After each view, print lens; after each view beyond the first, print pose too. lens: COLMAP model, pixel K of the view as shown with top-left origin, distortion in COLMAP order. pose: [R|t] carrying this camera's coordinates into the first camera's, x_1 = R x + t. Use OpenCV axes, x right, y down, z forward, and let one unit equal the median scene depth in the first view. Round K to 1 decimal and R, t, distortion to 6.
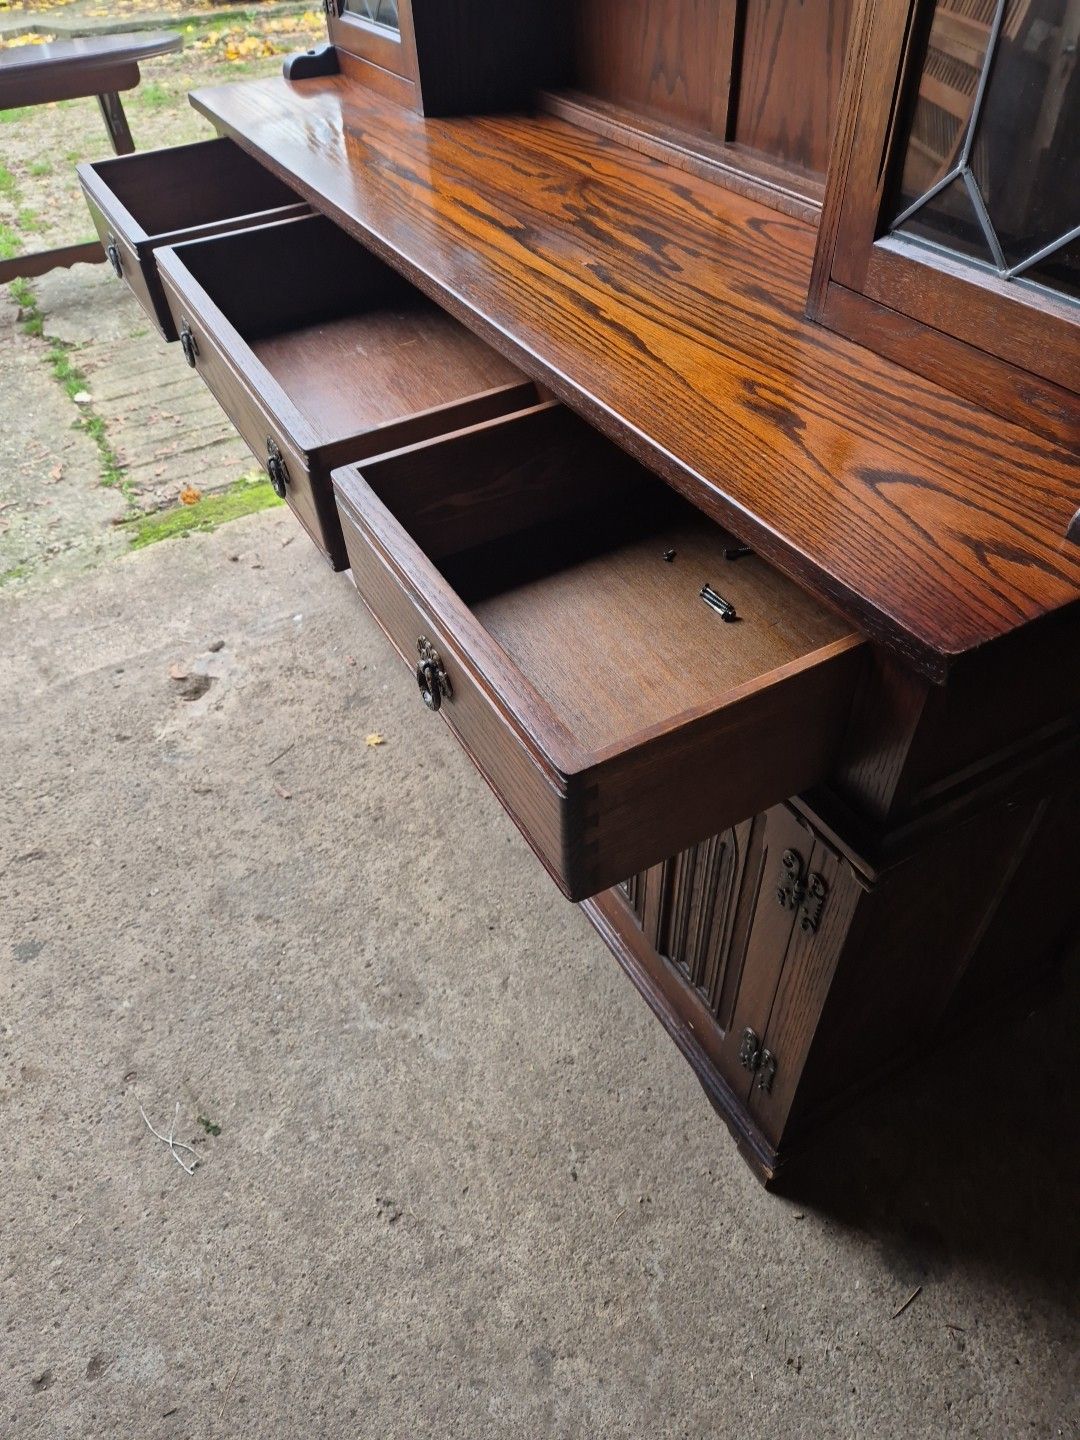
lens RADIAL K [[964.1, 0, 532.5], [0, 964.1, 700.7], [0, 0, 1]] dist [0.068779, -0.062153]
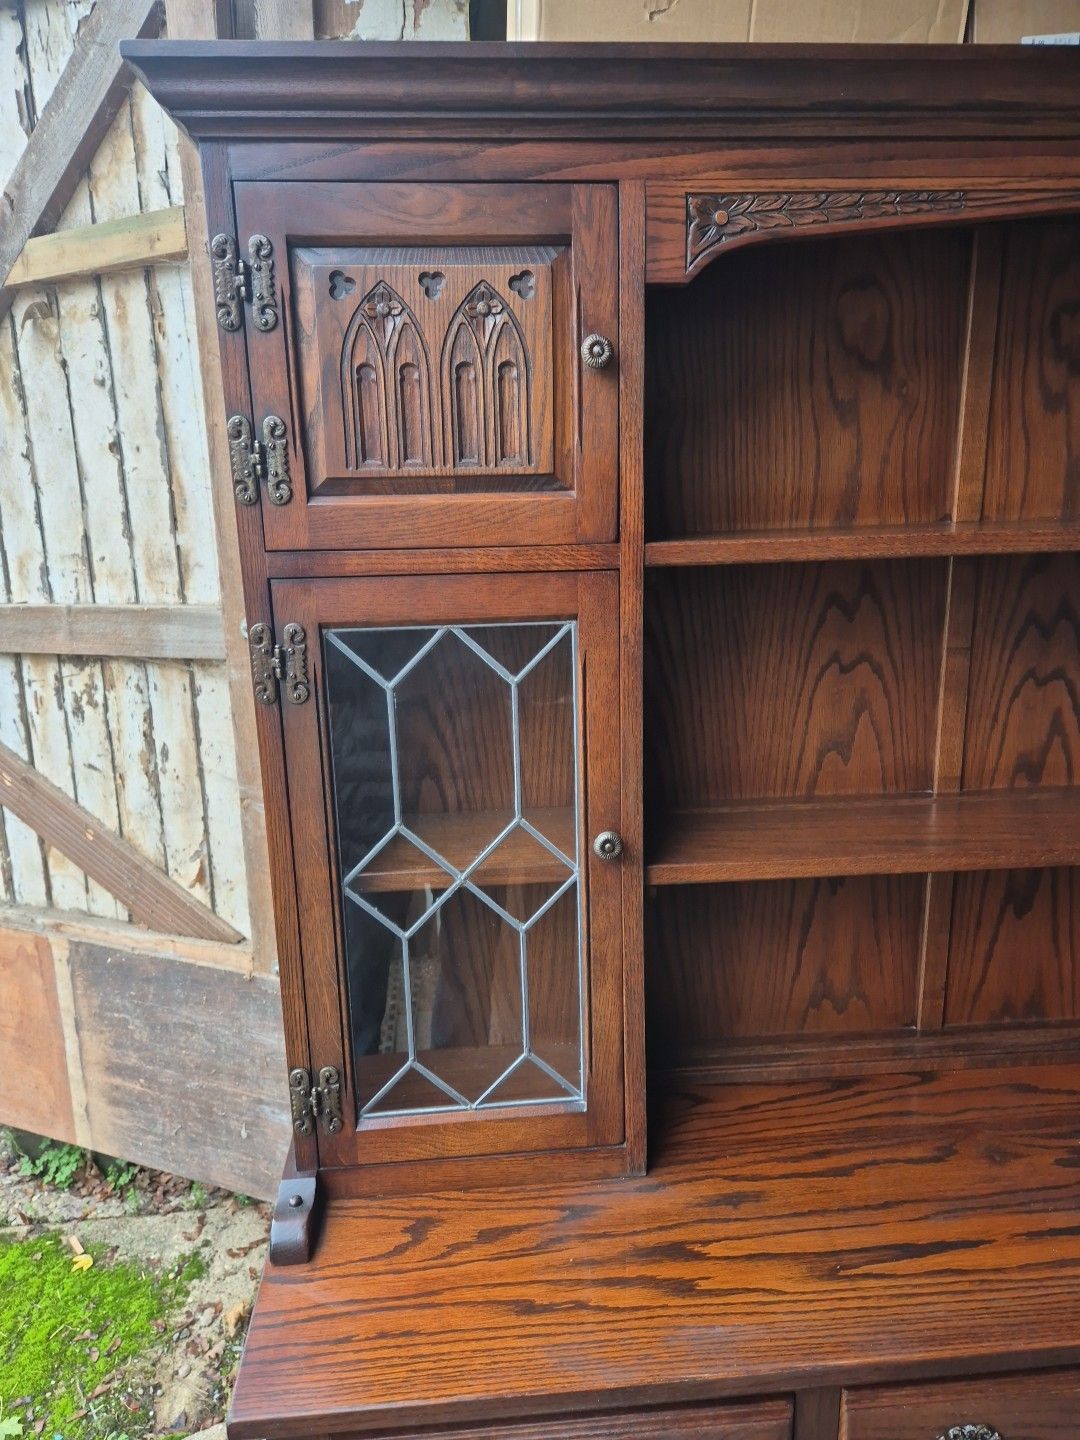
lens RADIAL K [[964.1, 0, 529.3], [0, 964.1, 707.5], [0, 0, 1]] dist [0.068779, -0.062153]
pose [[0.414095, -0.172077, 0.893820, -0.899505], [0.637079, 0.756146, -0.149578, -0.968368], [-0.650120, 0.631374, 0.422743, 0.614902]]
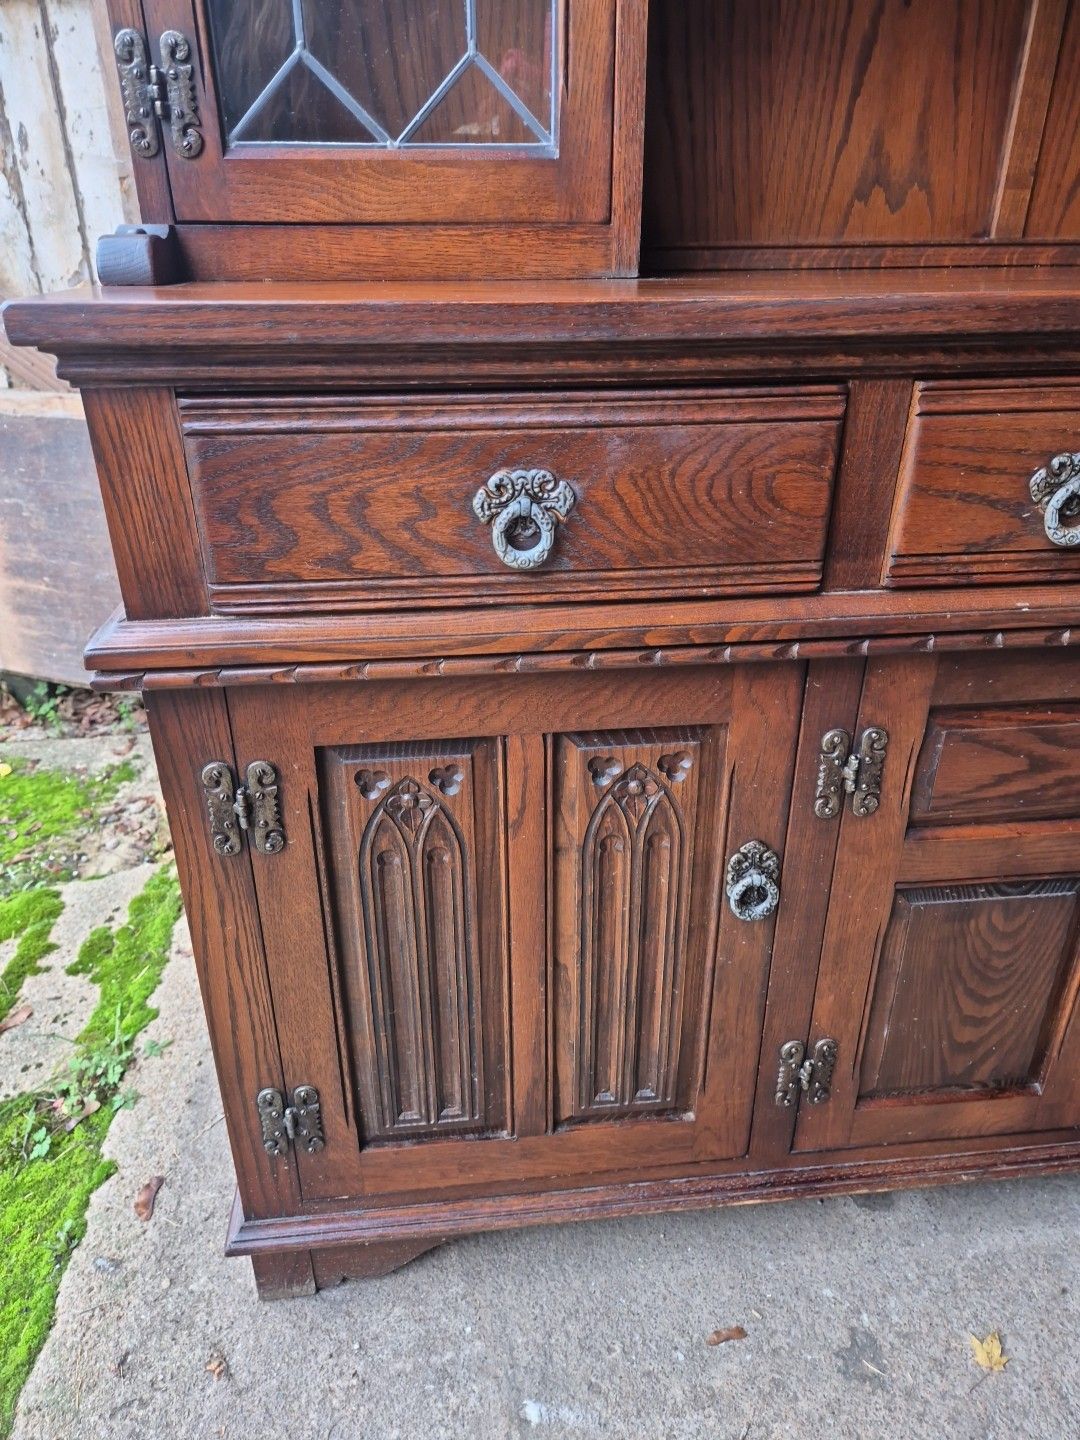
lens RADIAL K [[970.8, 0, 531.7], [0, 970.8, 709.0], [0, 0, 1]] dist [0.053893, -0.048357]
pose [[0.384689, -0.369216, 0.845987, -0.814277], [0.632087, 0.773279, 0.050059, -0.566321], [-0.672666, 0.515480, 0.530848, 1.042199]]
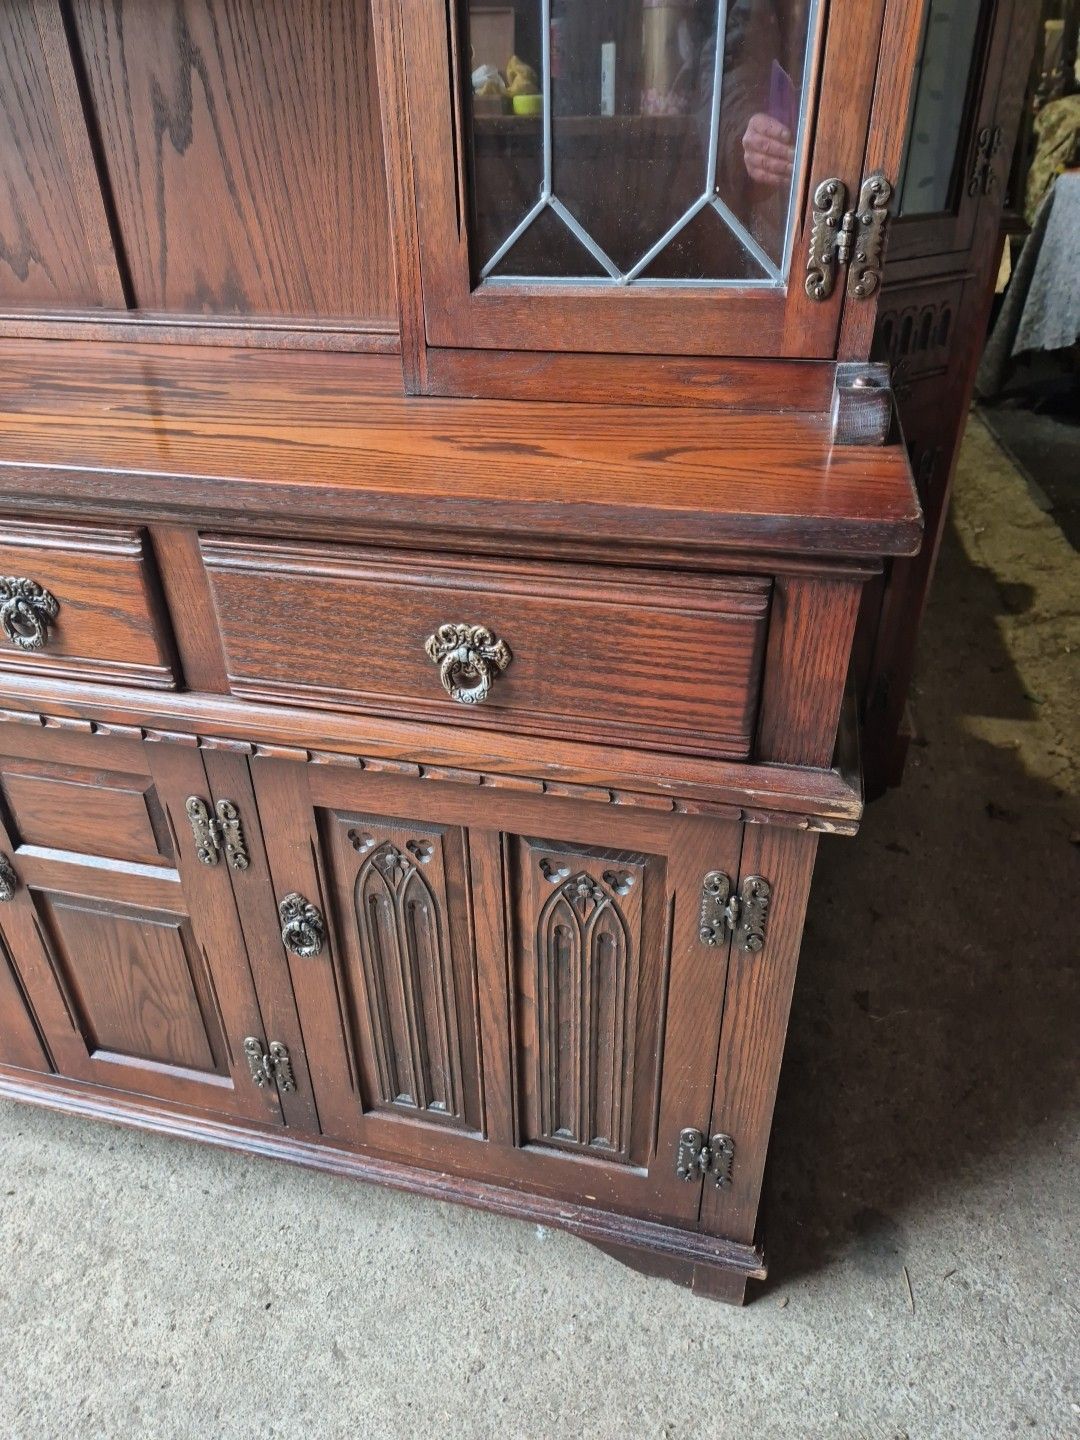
lens RADIAL K [[970.8, 0, 530.7], [0, 970.8, 711.2], [0, 0, 1]] dist [0.053893, -0.048357]
pose [[0.687702, -0.354038, 0.633816, -0.258279], [0.497045, 0.865941, -0.055605, -0.007935], [-0.529161, 0.353275, 0.771483, 0.227017]]
